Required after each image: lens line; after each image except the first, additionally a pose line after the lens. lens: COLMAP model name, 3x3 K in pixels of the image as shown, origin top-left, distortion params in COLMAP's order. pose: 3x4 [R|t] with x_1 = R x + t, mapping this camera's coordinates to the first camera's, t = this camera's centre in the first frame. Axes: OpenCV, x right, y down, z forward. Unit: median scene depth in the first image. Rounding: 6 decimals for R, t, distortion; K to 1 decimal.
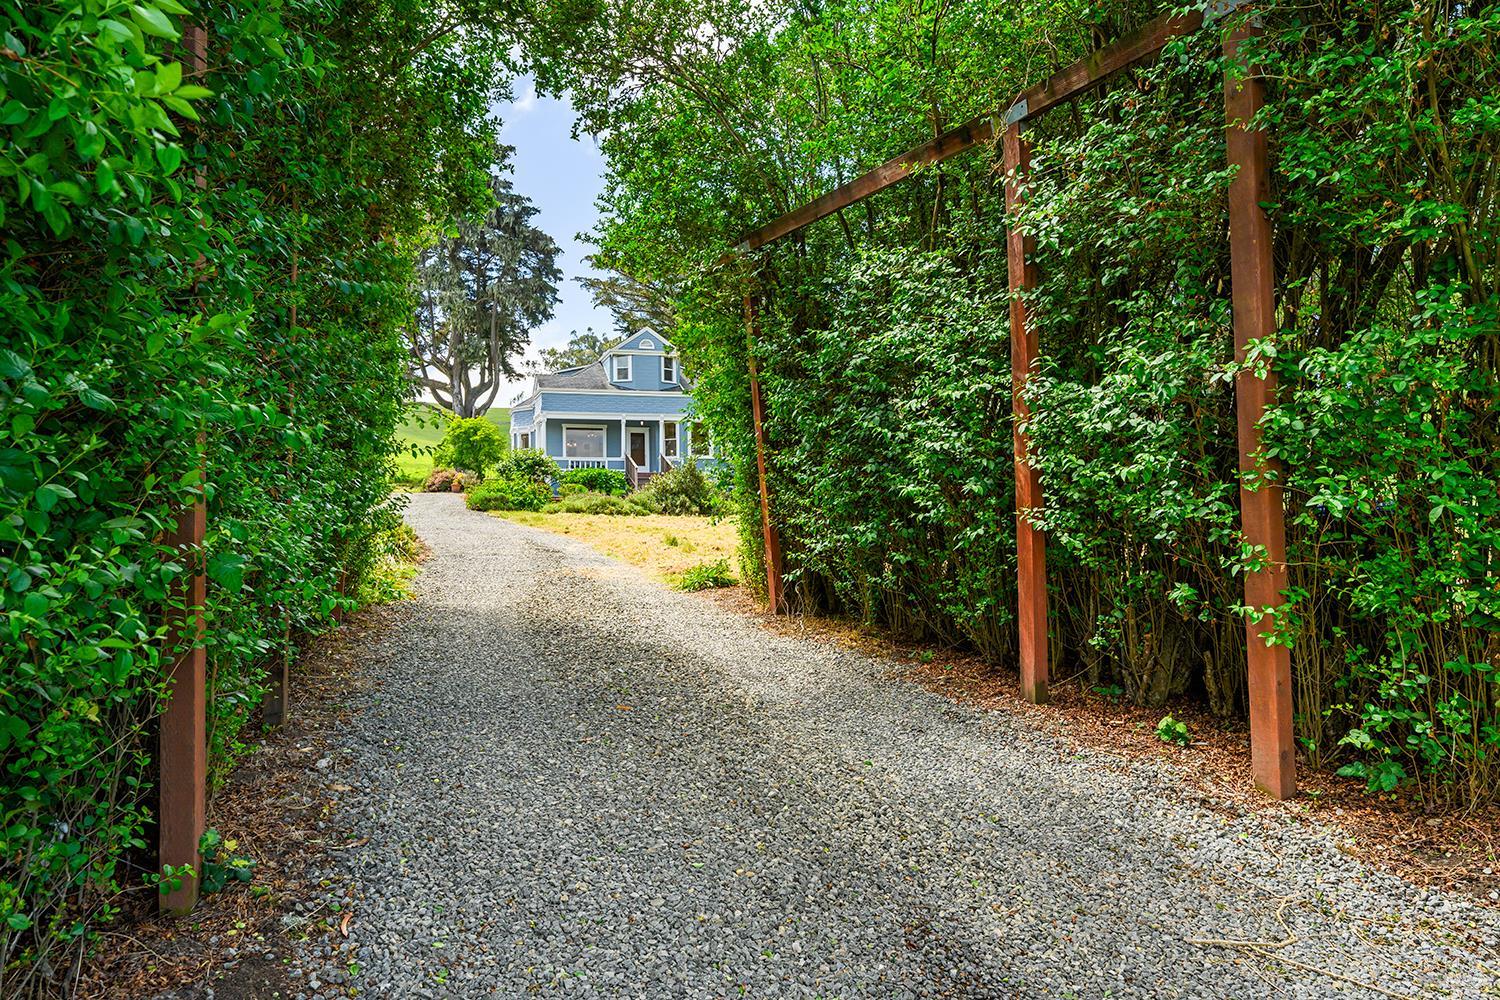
lens RADIAL K [[1023.1, 0, 751.9], [0, 1023.1, 502.1], [0, 0, 1]] dist [0.002516, -0.000402]
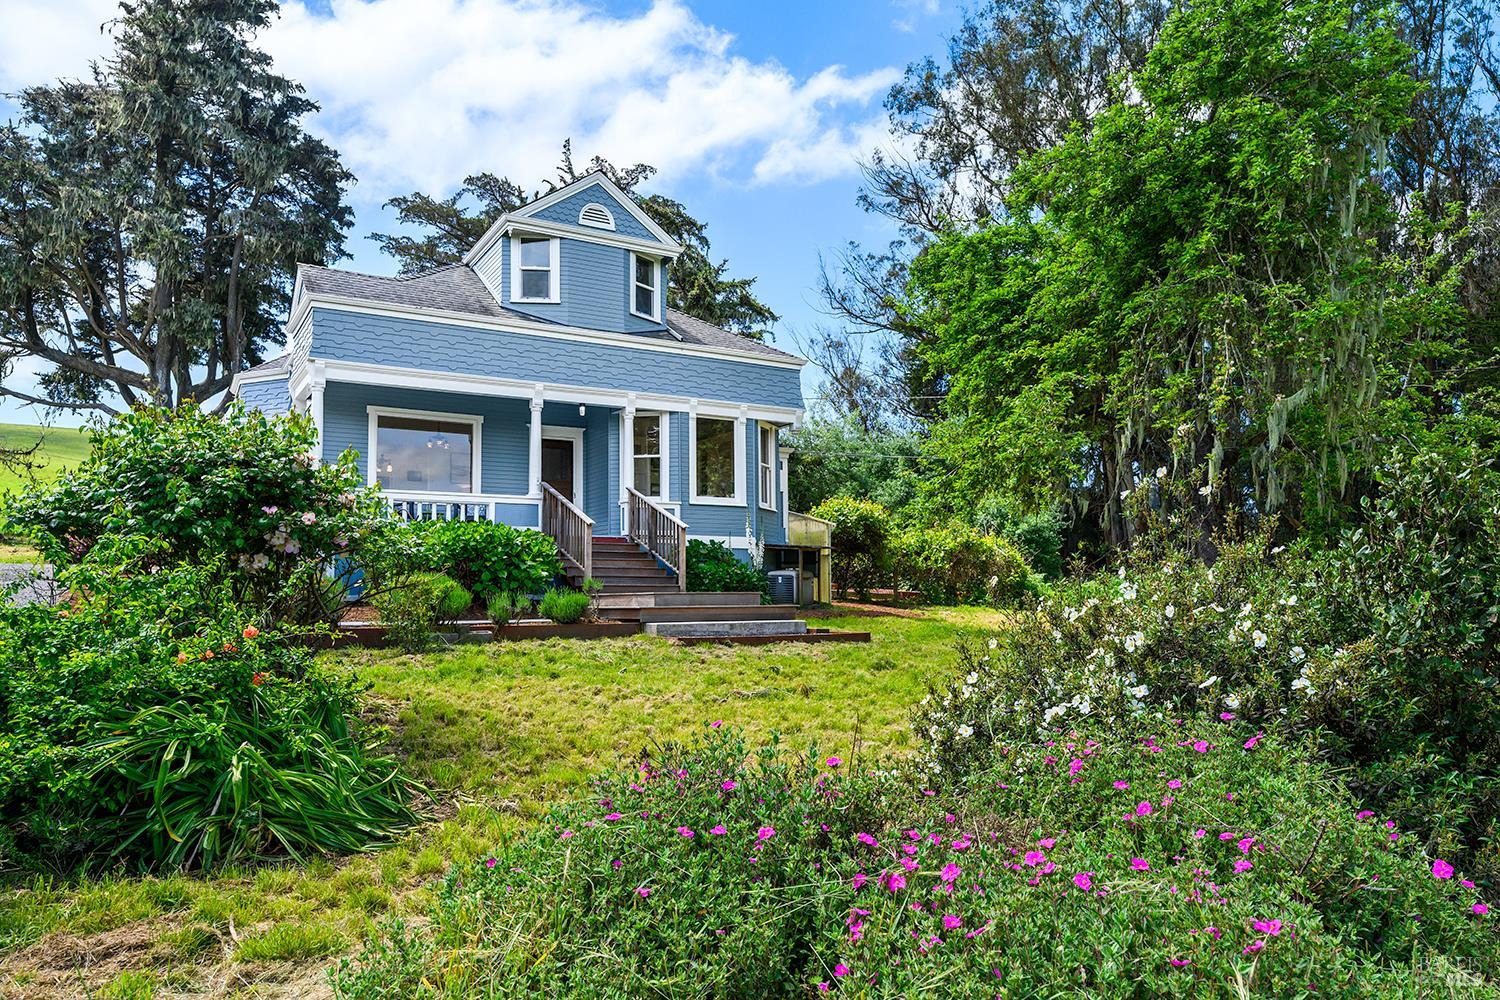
lens RADIAL K [[969.1, 0, 754.0], [0, 969.1, 532.5], [0, 0, 1]] dist [0.001022, -0.000529]
pose [[0.974356, 0.020766, 0.224052, -0.075248], [-0.014746, 0.999485, -0.028510, -0.012120], [-0.224528, 0.024475, 0.974160, 0.370353]]
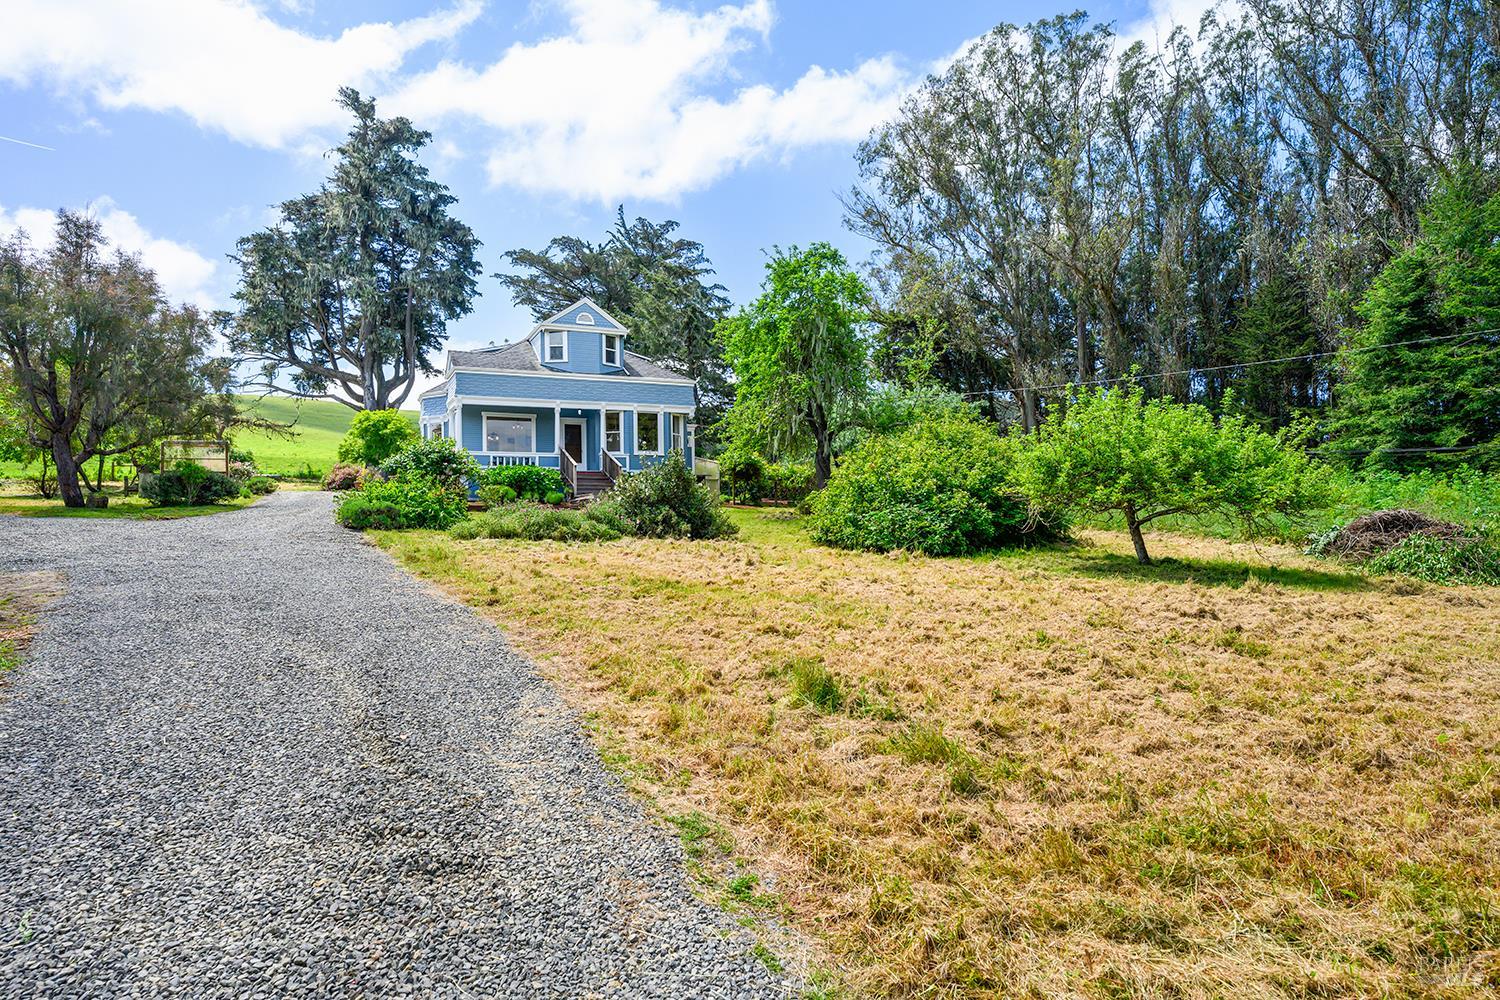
lens RADIAL K [[822.2, 0, 753.2], [0, 822.2, 503.4], [0, 0, 1]] dist [0.001172, -0.001181]
pose [[0.990790, 0.000919, 0.135406, -0.034298], [-0.002657, 0.999916, 0.012656, -0.006601], [-0.135383, -0.012899, 0.990709, 0.183585]]
